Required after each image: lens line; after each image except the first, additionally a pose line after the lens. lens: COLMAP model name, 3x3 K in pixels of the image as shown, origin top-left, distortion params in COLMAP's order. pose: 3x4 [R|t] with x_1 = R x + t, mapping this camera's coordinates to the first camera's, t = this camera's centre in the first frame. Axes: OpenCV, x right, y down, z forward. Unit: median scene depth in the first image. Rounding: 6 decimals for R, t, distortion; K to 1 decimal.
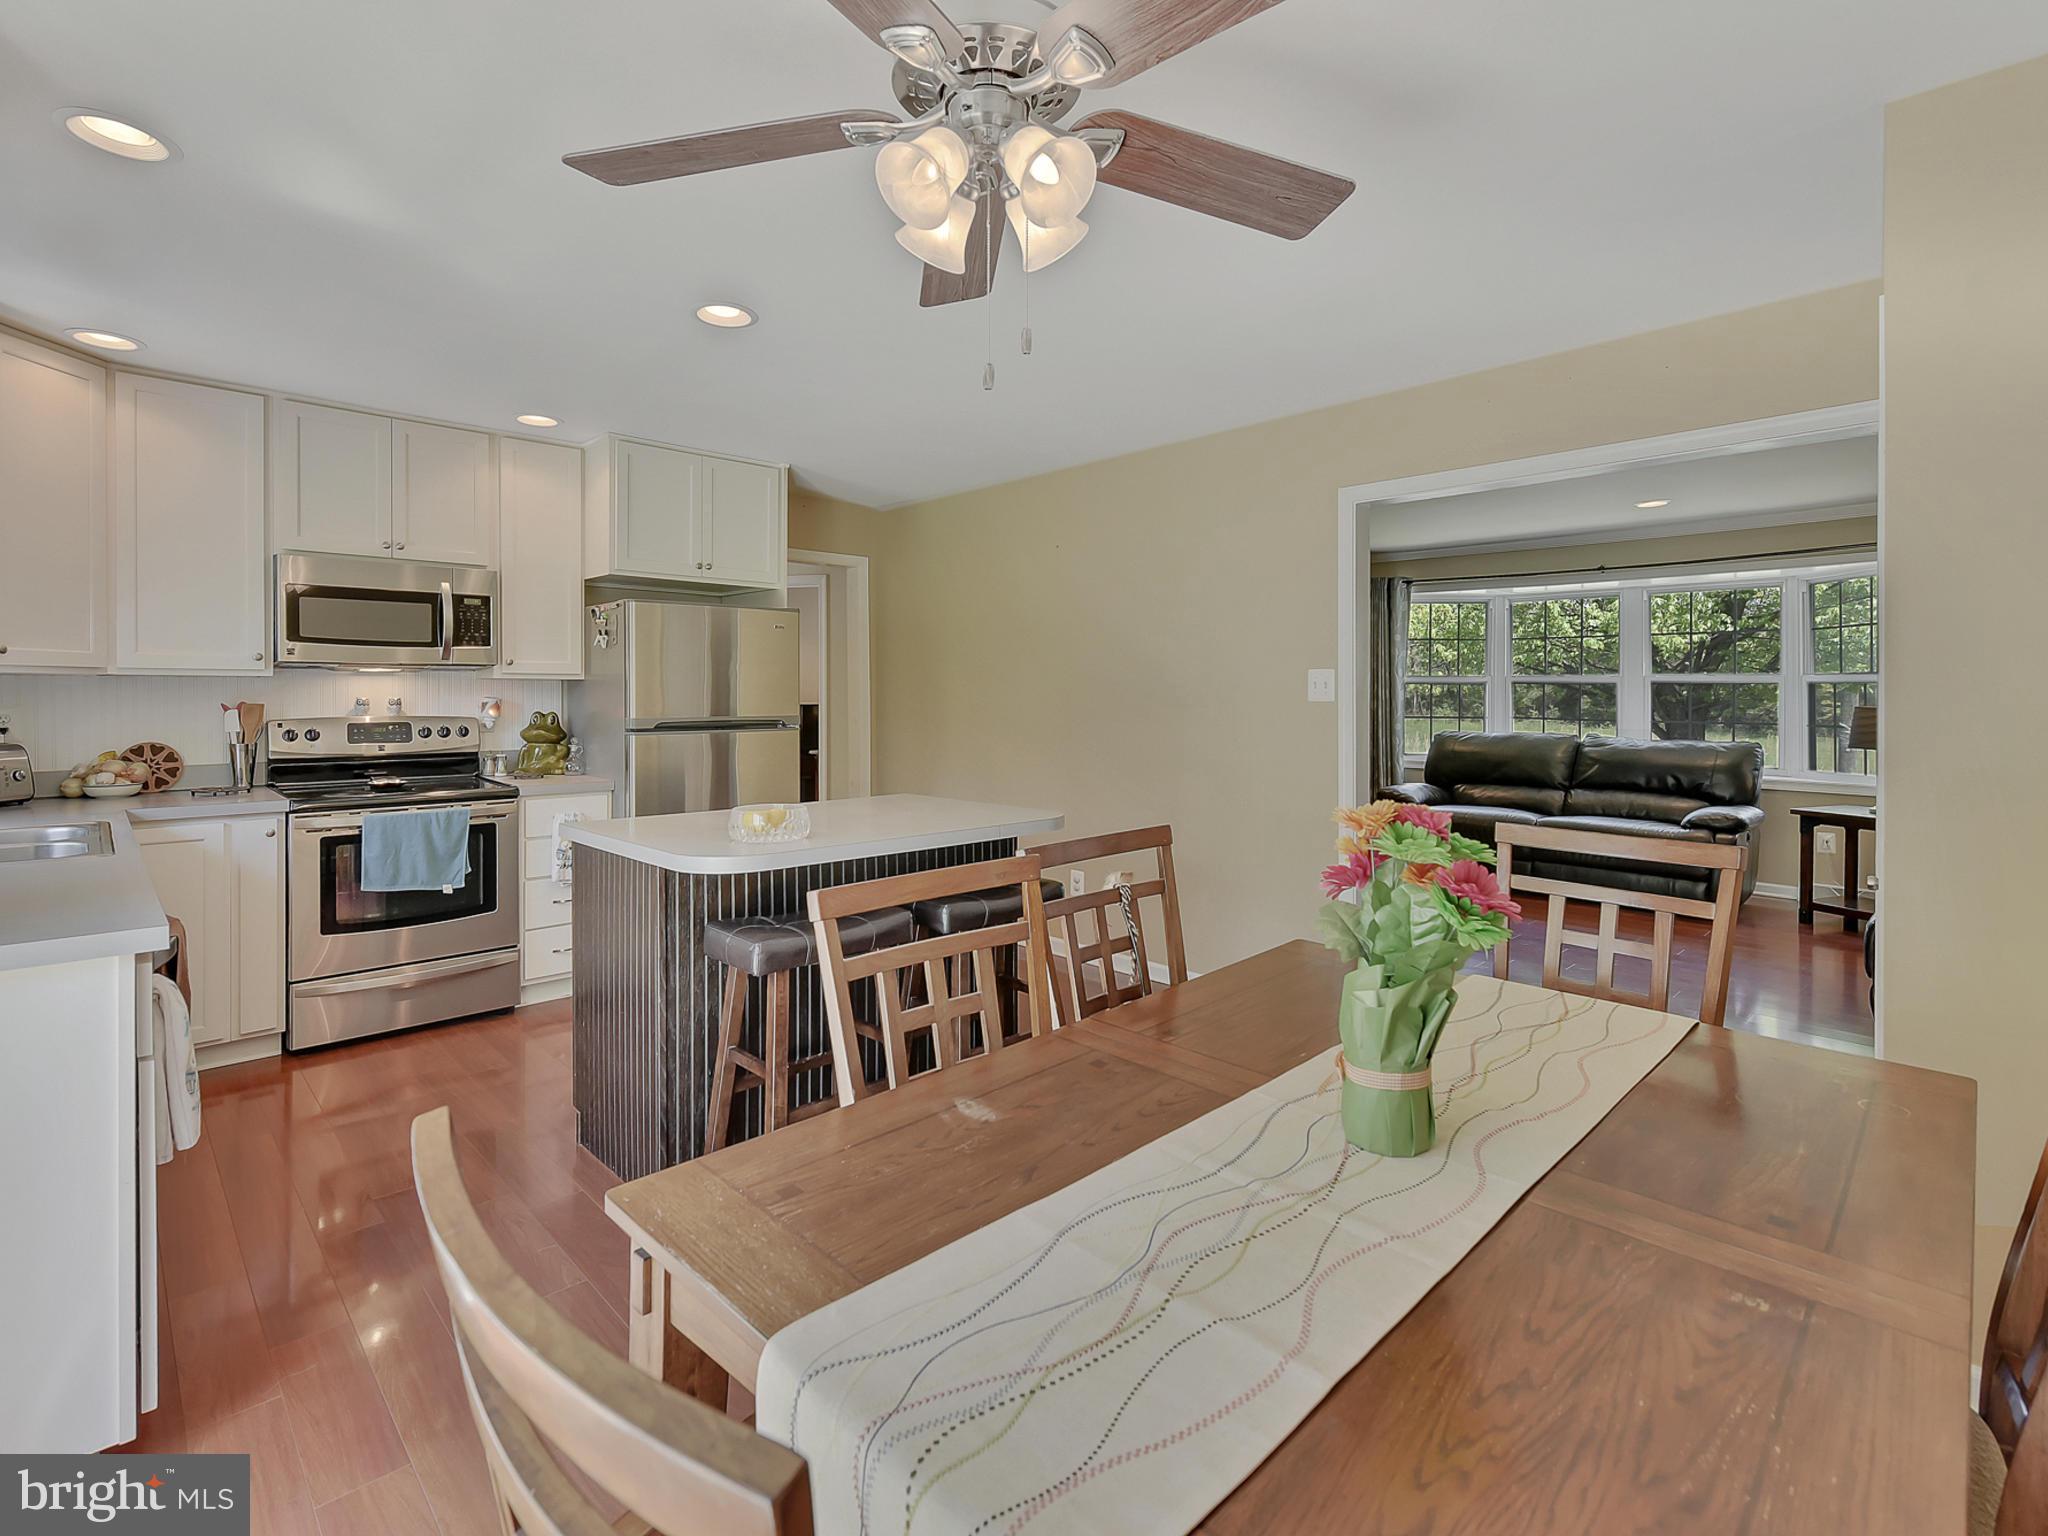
lens RADIAL K [[1067.4, 0, 1029.4], [0, 1067.4, 700.9], [0, 0, 1]] dist [0.000340, -0.000988]
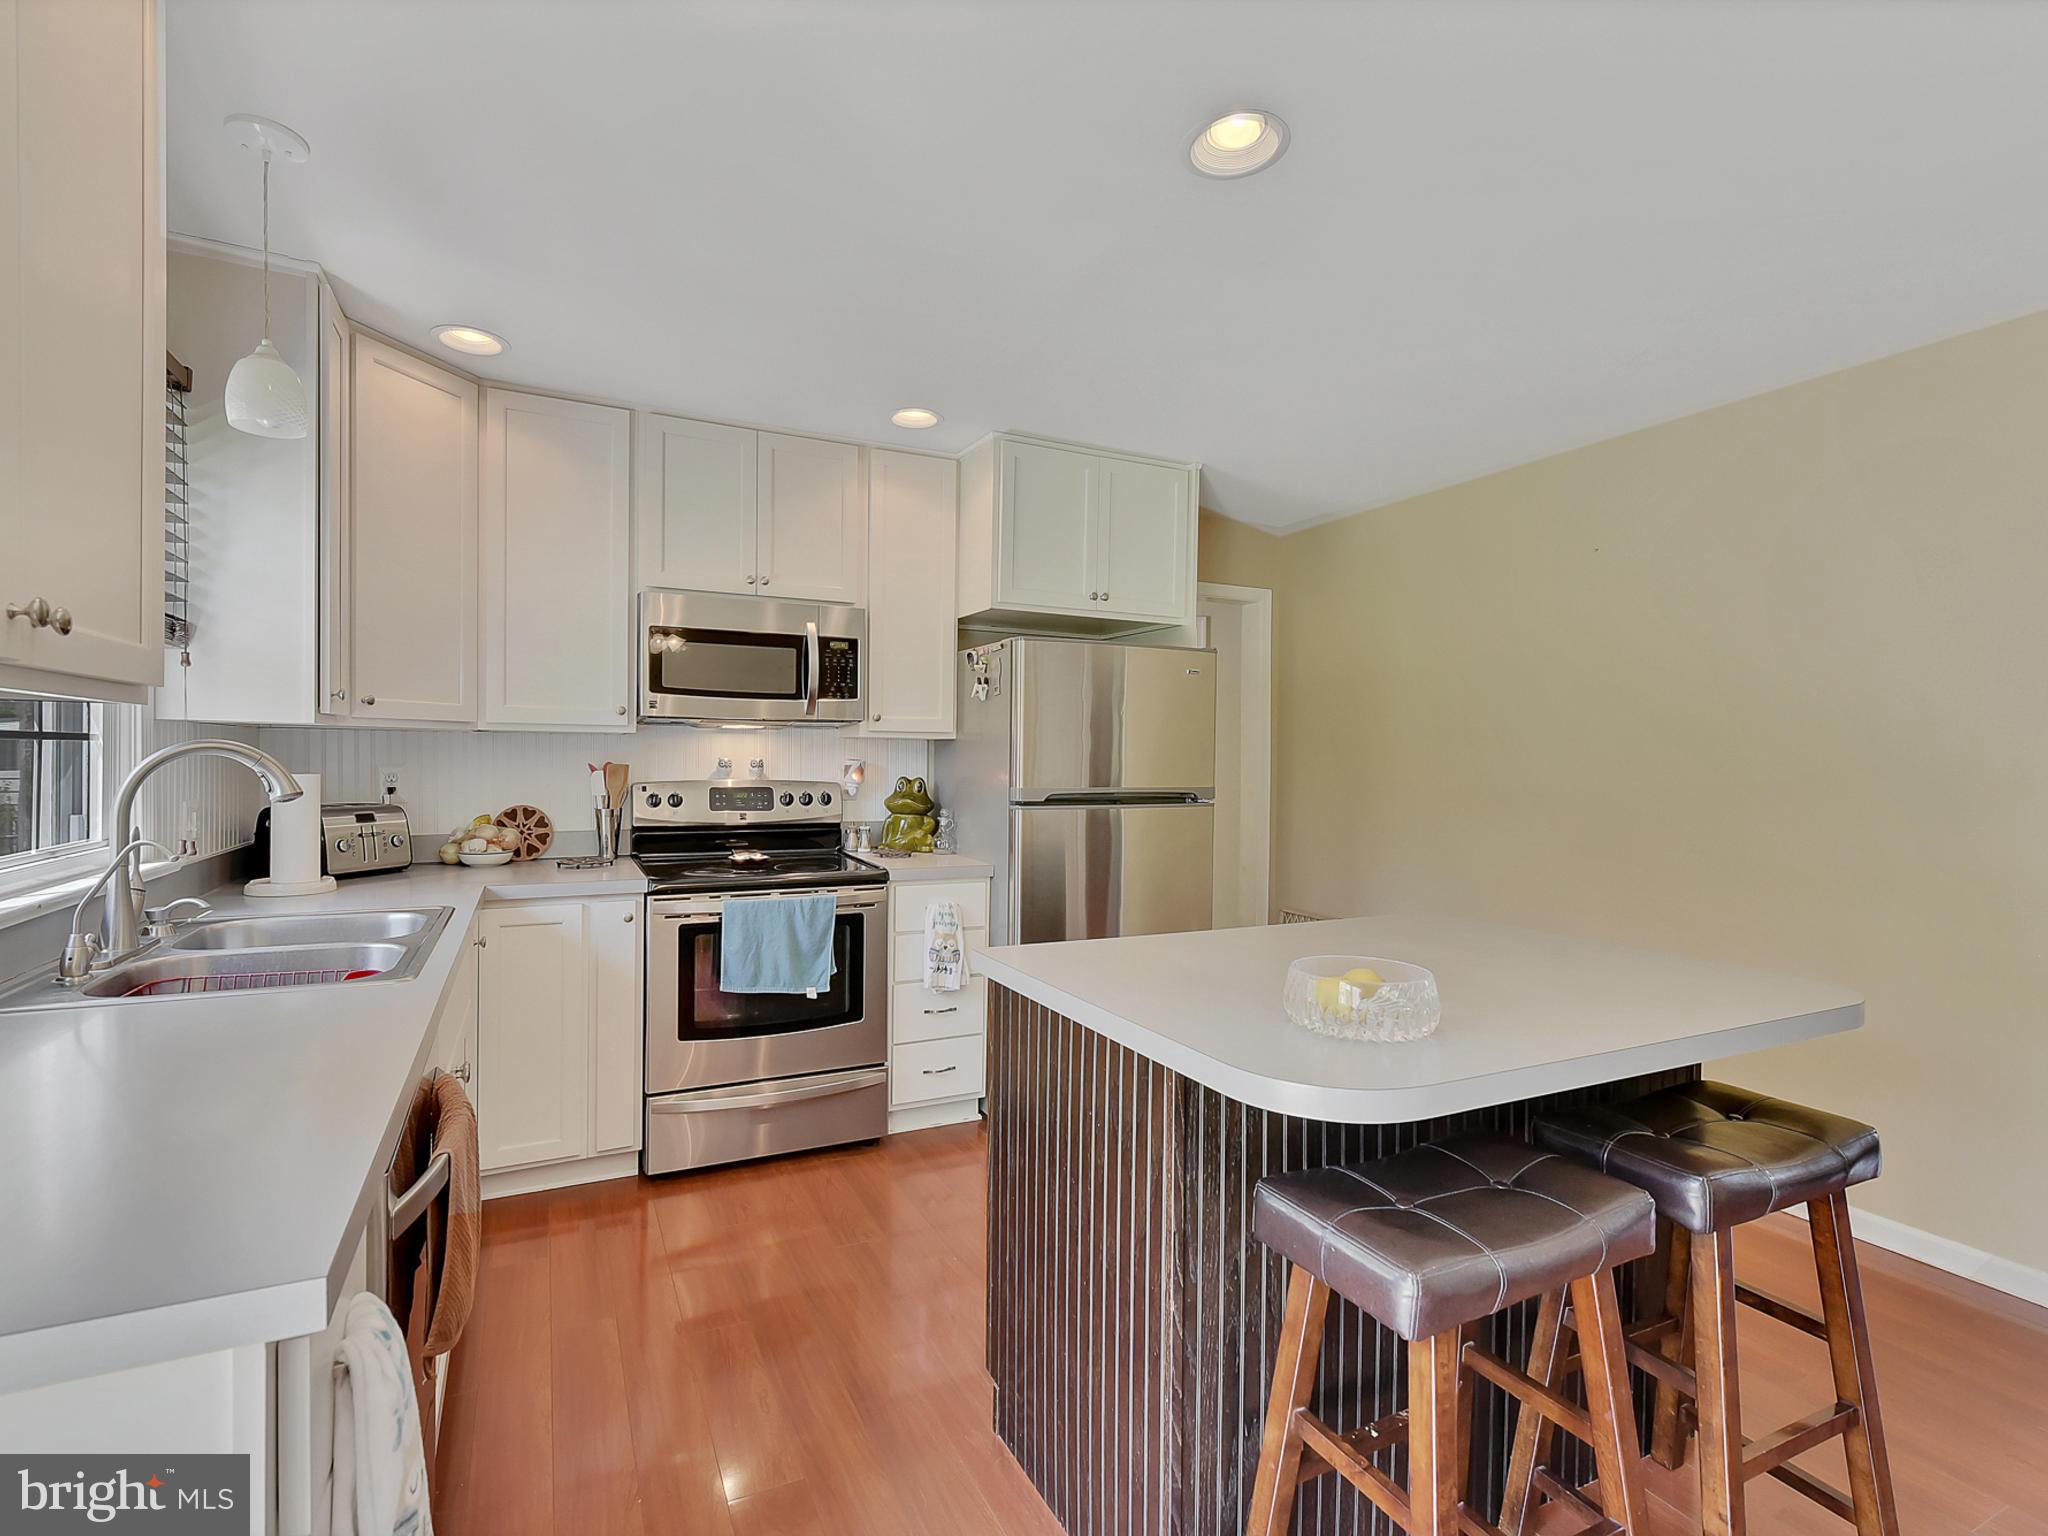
lens RADIAL K [[990.6, 0, 923.6], [0, 990.6, 768.3], [0, 0, 1]] dist [-0.000574, -0.000055]
pose [[0.934483, 0.013898, -0.355738, -0.190314], [-0.012154, 0.999901, 0.007138, -0.002871], [0.355802, -0.002347, 0.934559, 0.310088]]
